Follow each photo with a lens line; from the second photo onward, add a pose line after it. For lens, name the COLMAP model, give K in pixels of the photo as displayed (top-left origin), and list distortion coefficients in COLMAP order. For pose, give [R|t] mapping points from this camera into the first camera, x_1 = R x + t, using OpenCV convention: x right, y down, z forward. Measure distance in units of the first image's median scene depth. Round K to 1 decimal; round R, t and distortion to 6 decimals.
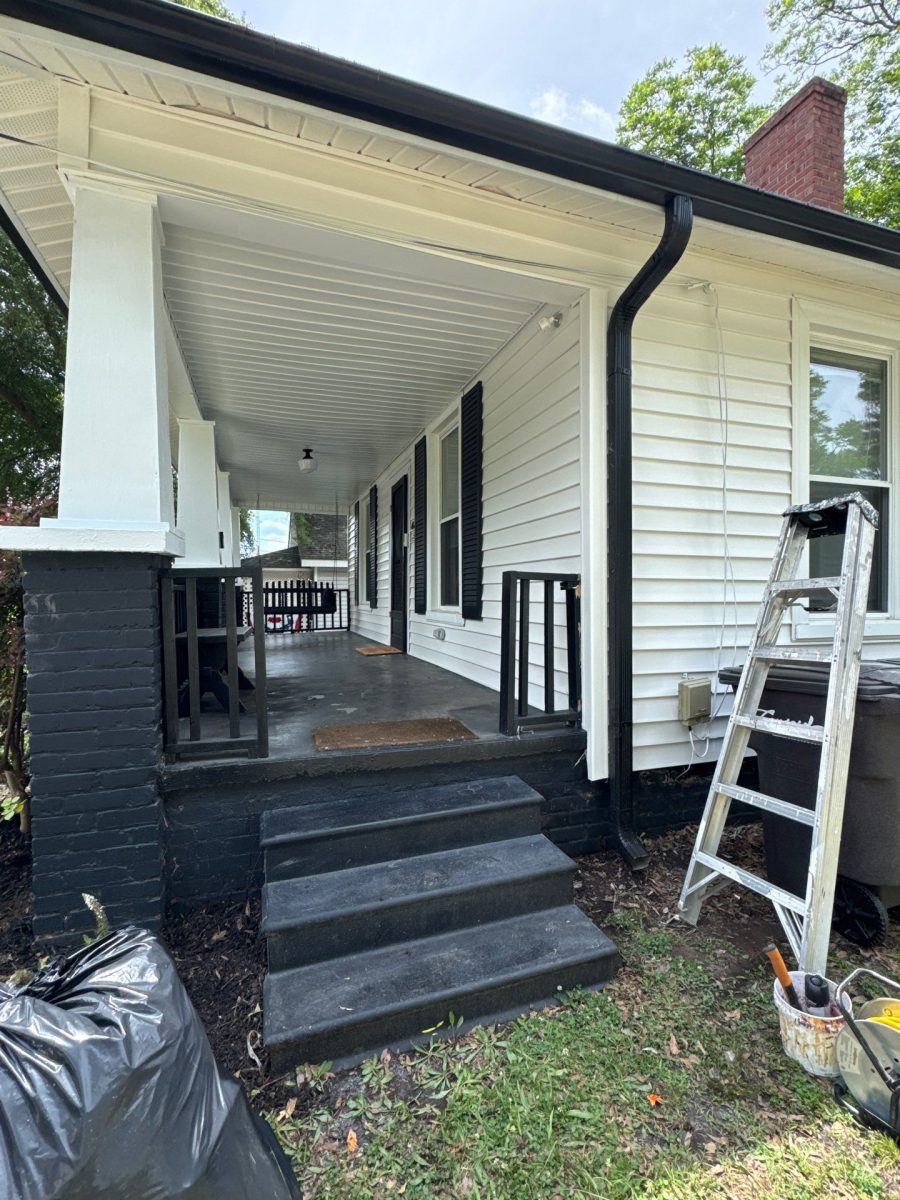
lens RADIAL K [[543.8, 0, 447.8], [0, 543.8, 598.4], [0, 0, 1]] dist [0.001110, 0.000183]
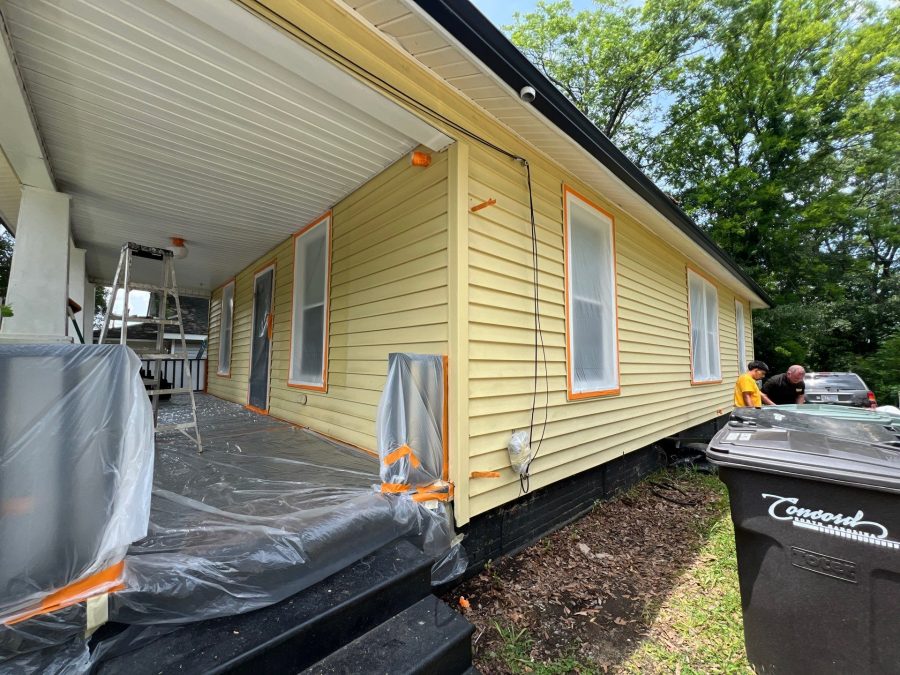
lens RADIAL K [[354.3, 0, 453.7], [0, 354.3, 338.4], [0, 0, 1]] dist [0.002011, 0.000394]
pose [[0.908053, 0.036169, 0.417290, -0.042475], [-0.004089, 0.996983, -0.077517, -0.005984], [-0.418835, 0.068683, 0.905461, 0.110284]]
